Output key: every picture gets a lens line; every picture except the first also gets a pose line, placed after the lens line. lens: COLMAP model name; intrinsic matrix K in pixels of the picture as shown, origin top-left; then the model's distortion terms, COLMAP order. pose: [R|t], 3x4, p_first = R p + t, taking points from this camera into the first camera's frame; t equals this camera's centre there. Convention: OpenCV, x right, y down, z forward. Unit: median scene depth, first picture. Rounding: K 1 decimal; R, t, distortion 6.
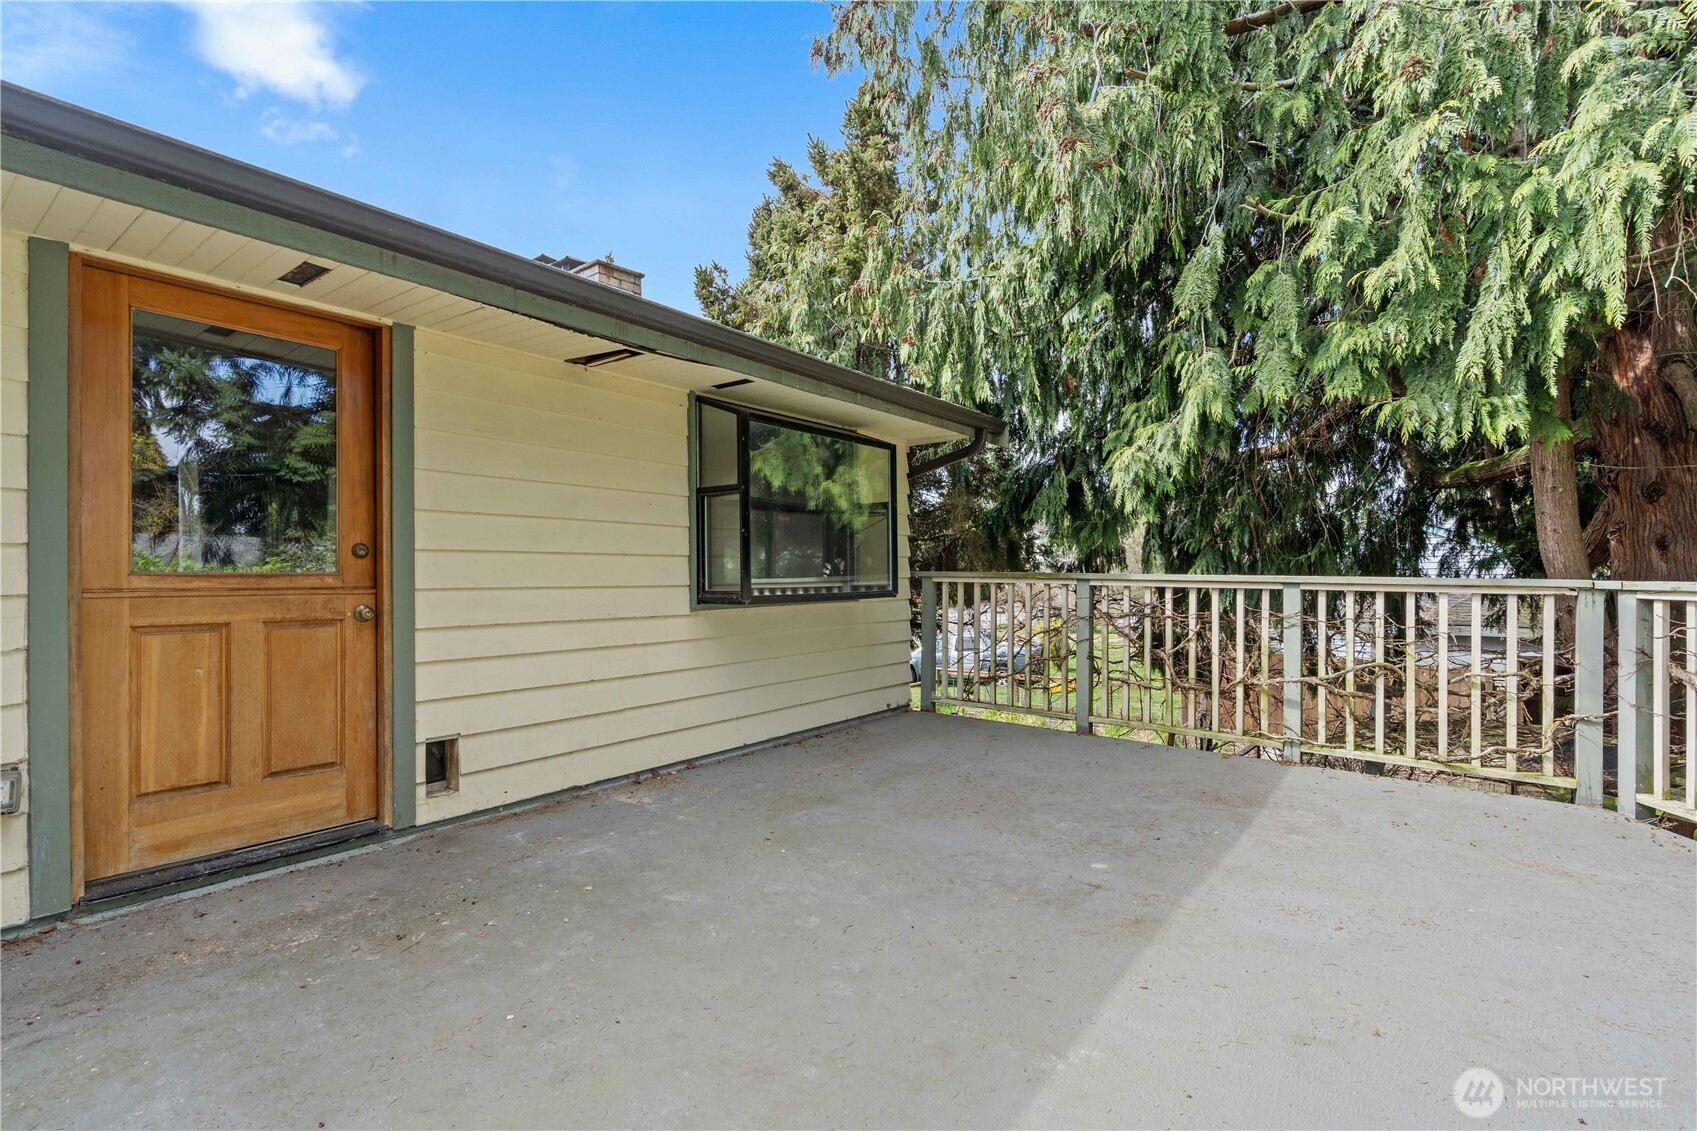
lens RADIAL K [[784.8, 0, 824.3], [0, 784.8, 576.0], [0, 0, 1]] dist [-0.002836, 0.001562]
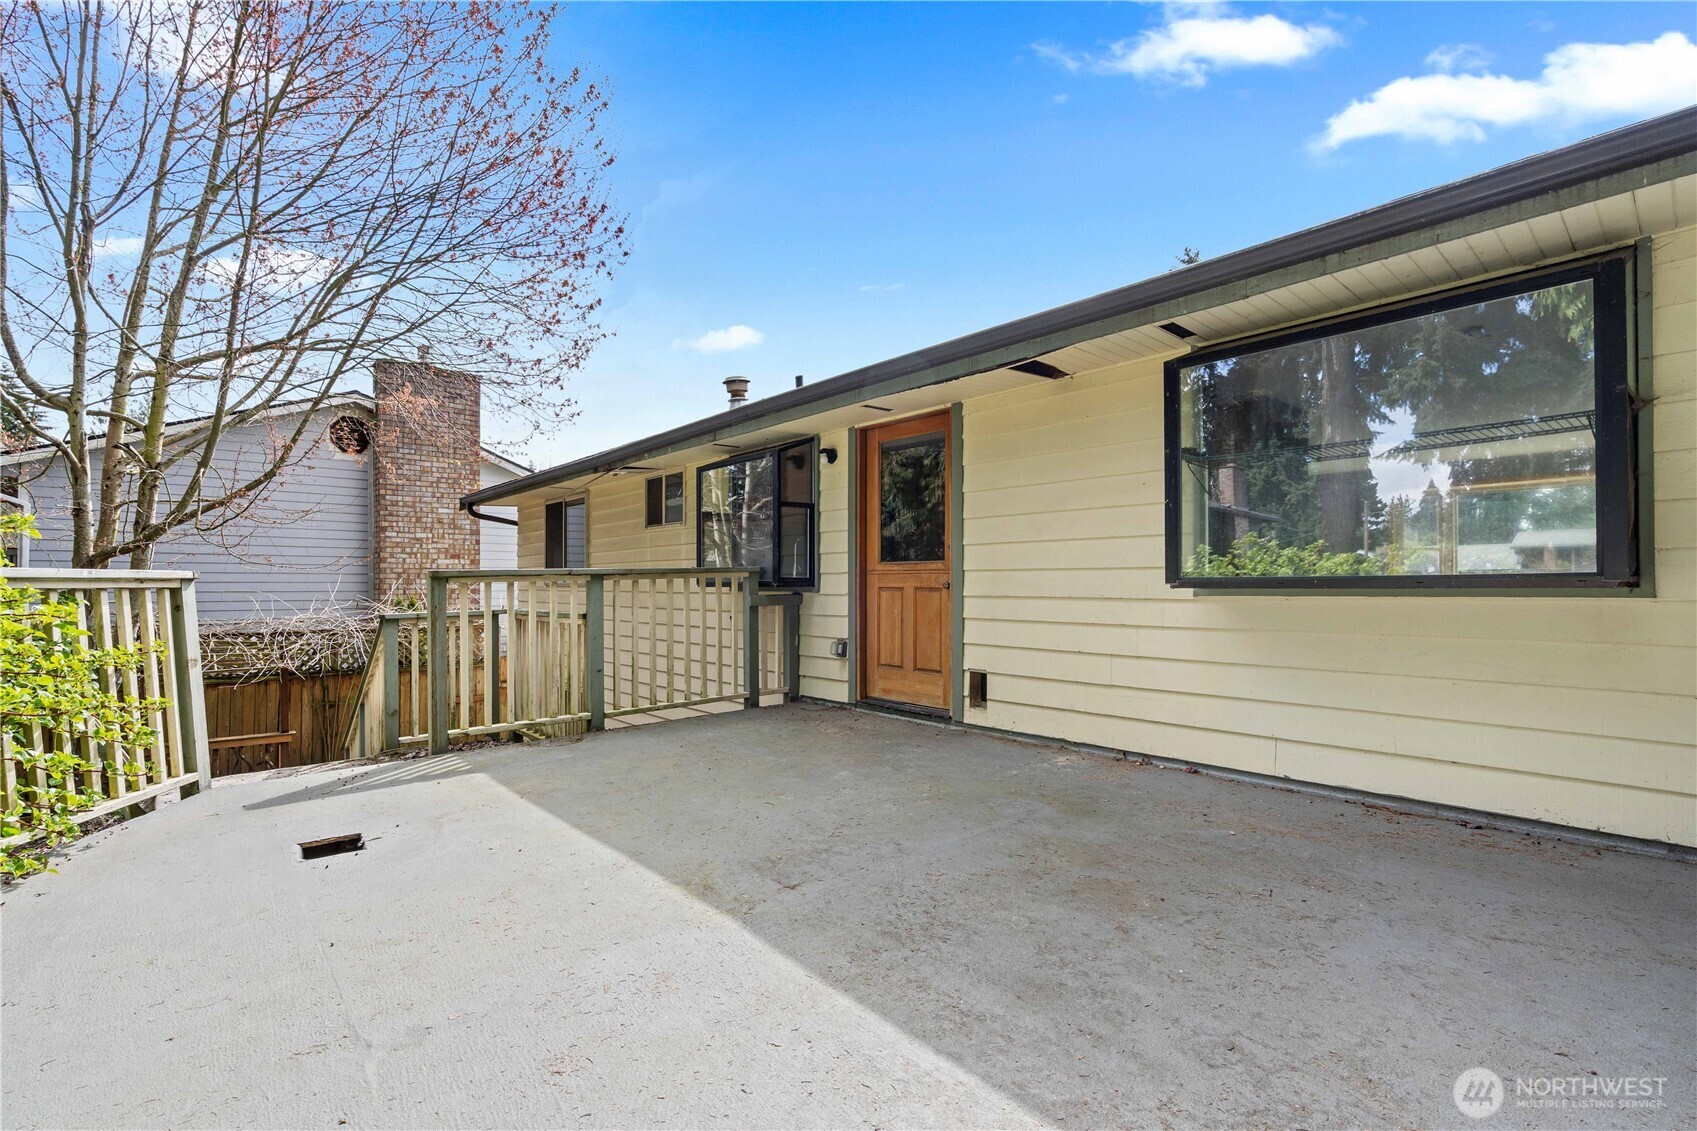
lens RADIAL K [[784.8, 0, 832.0], [0, 784.8, 571.3], [0, 0, 1]] dist [-0.002836, 0.001562]
pose [[-0.206110, -0.015662, -0.978403, 1.037621], [-0.001085, 0.999875, -0.015777, 0.042944], [0.978528, -0.002190, -0.206101, 1.048622]]
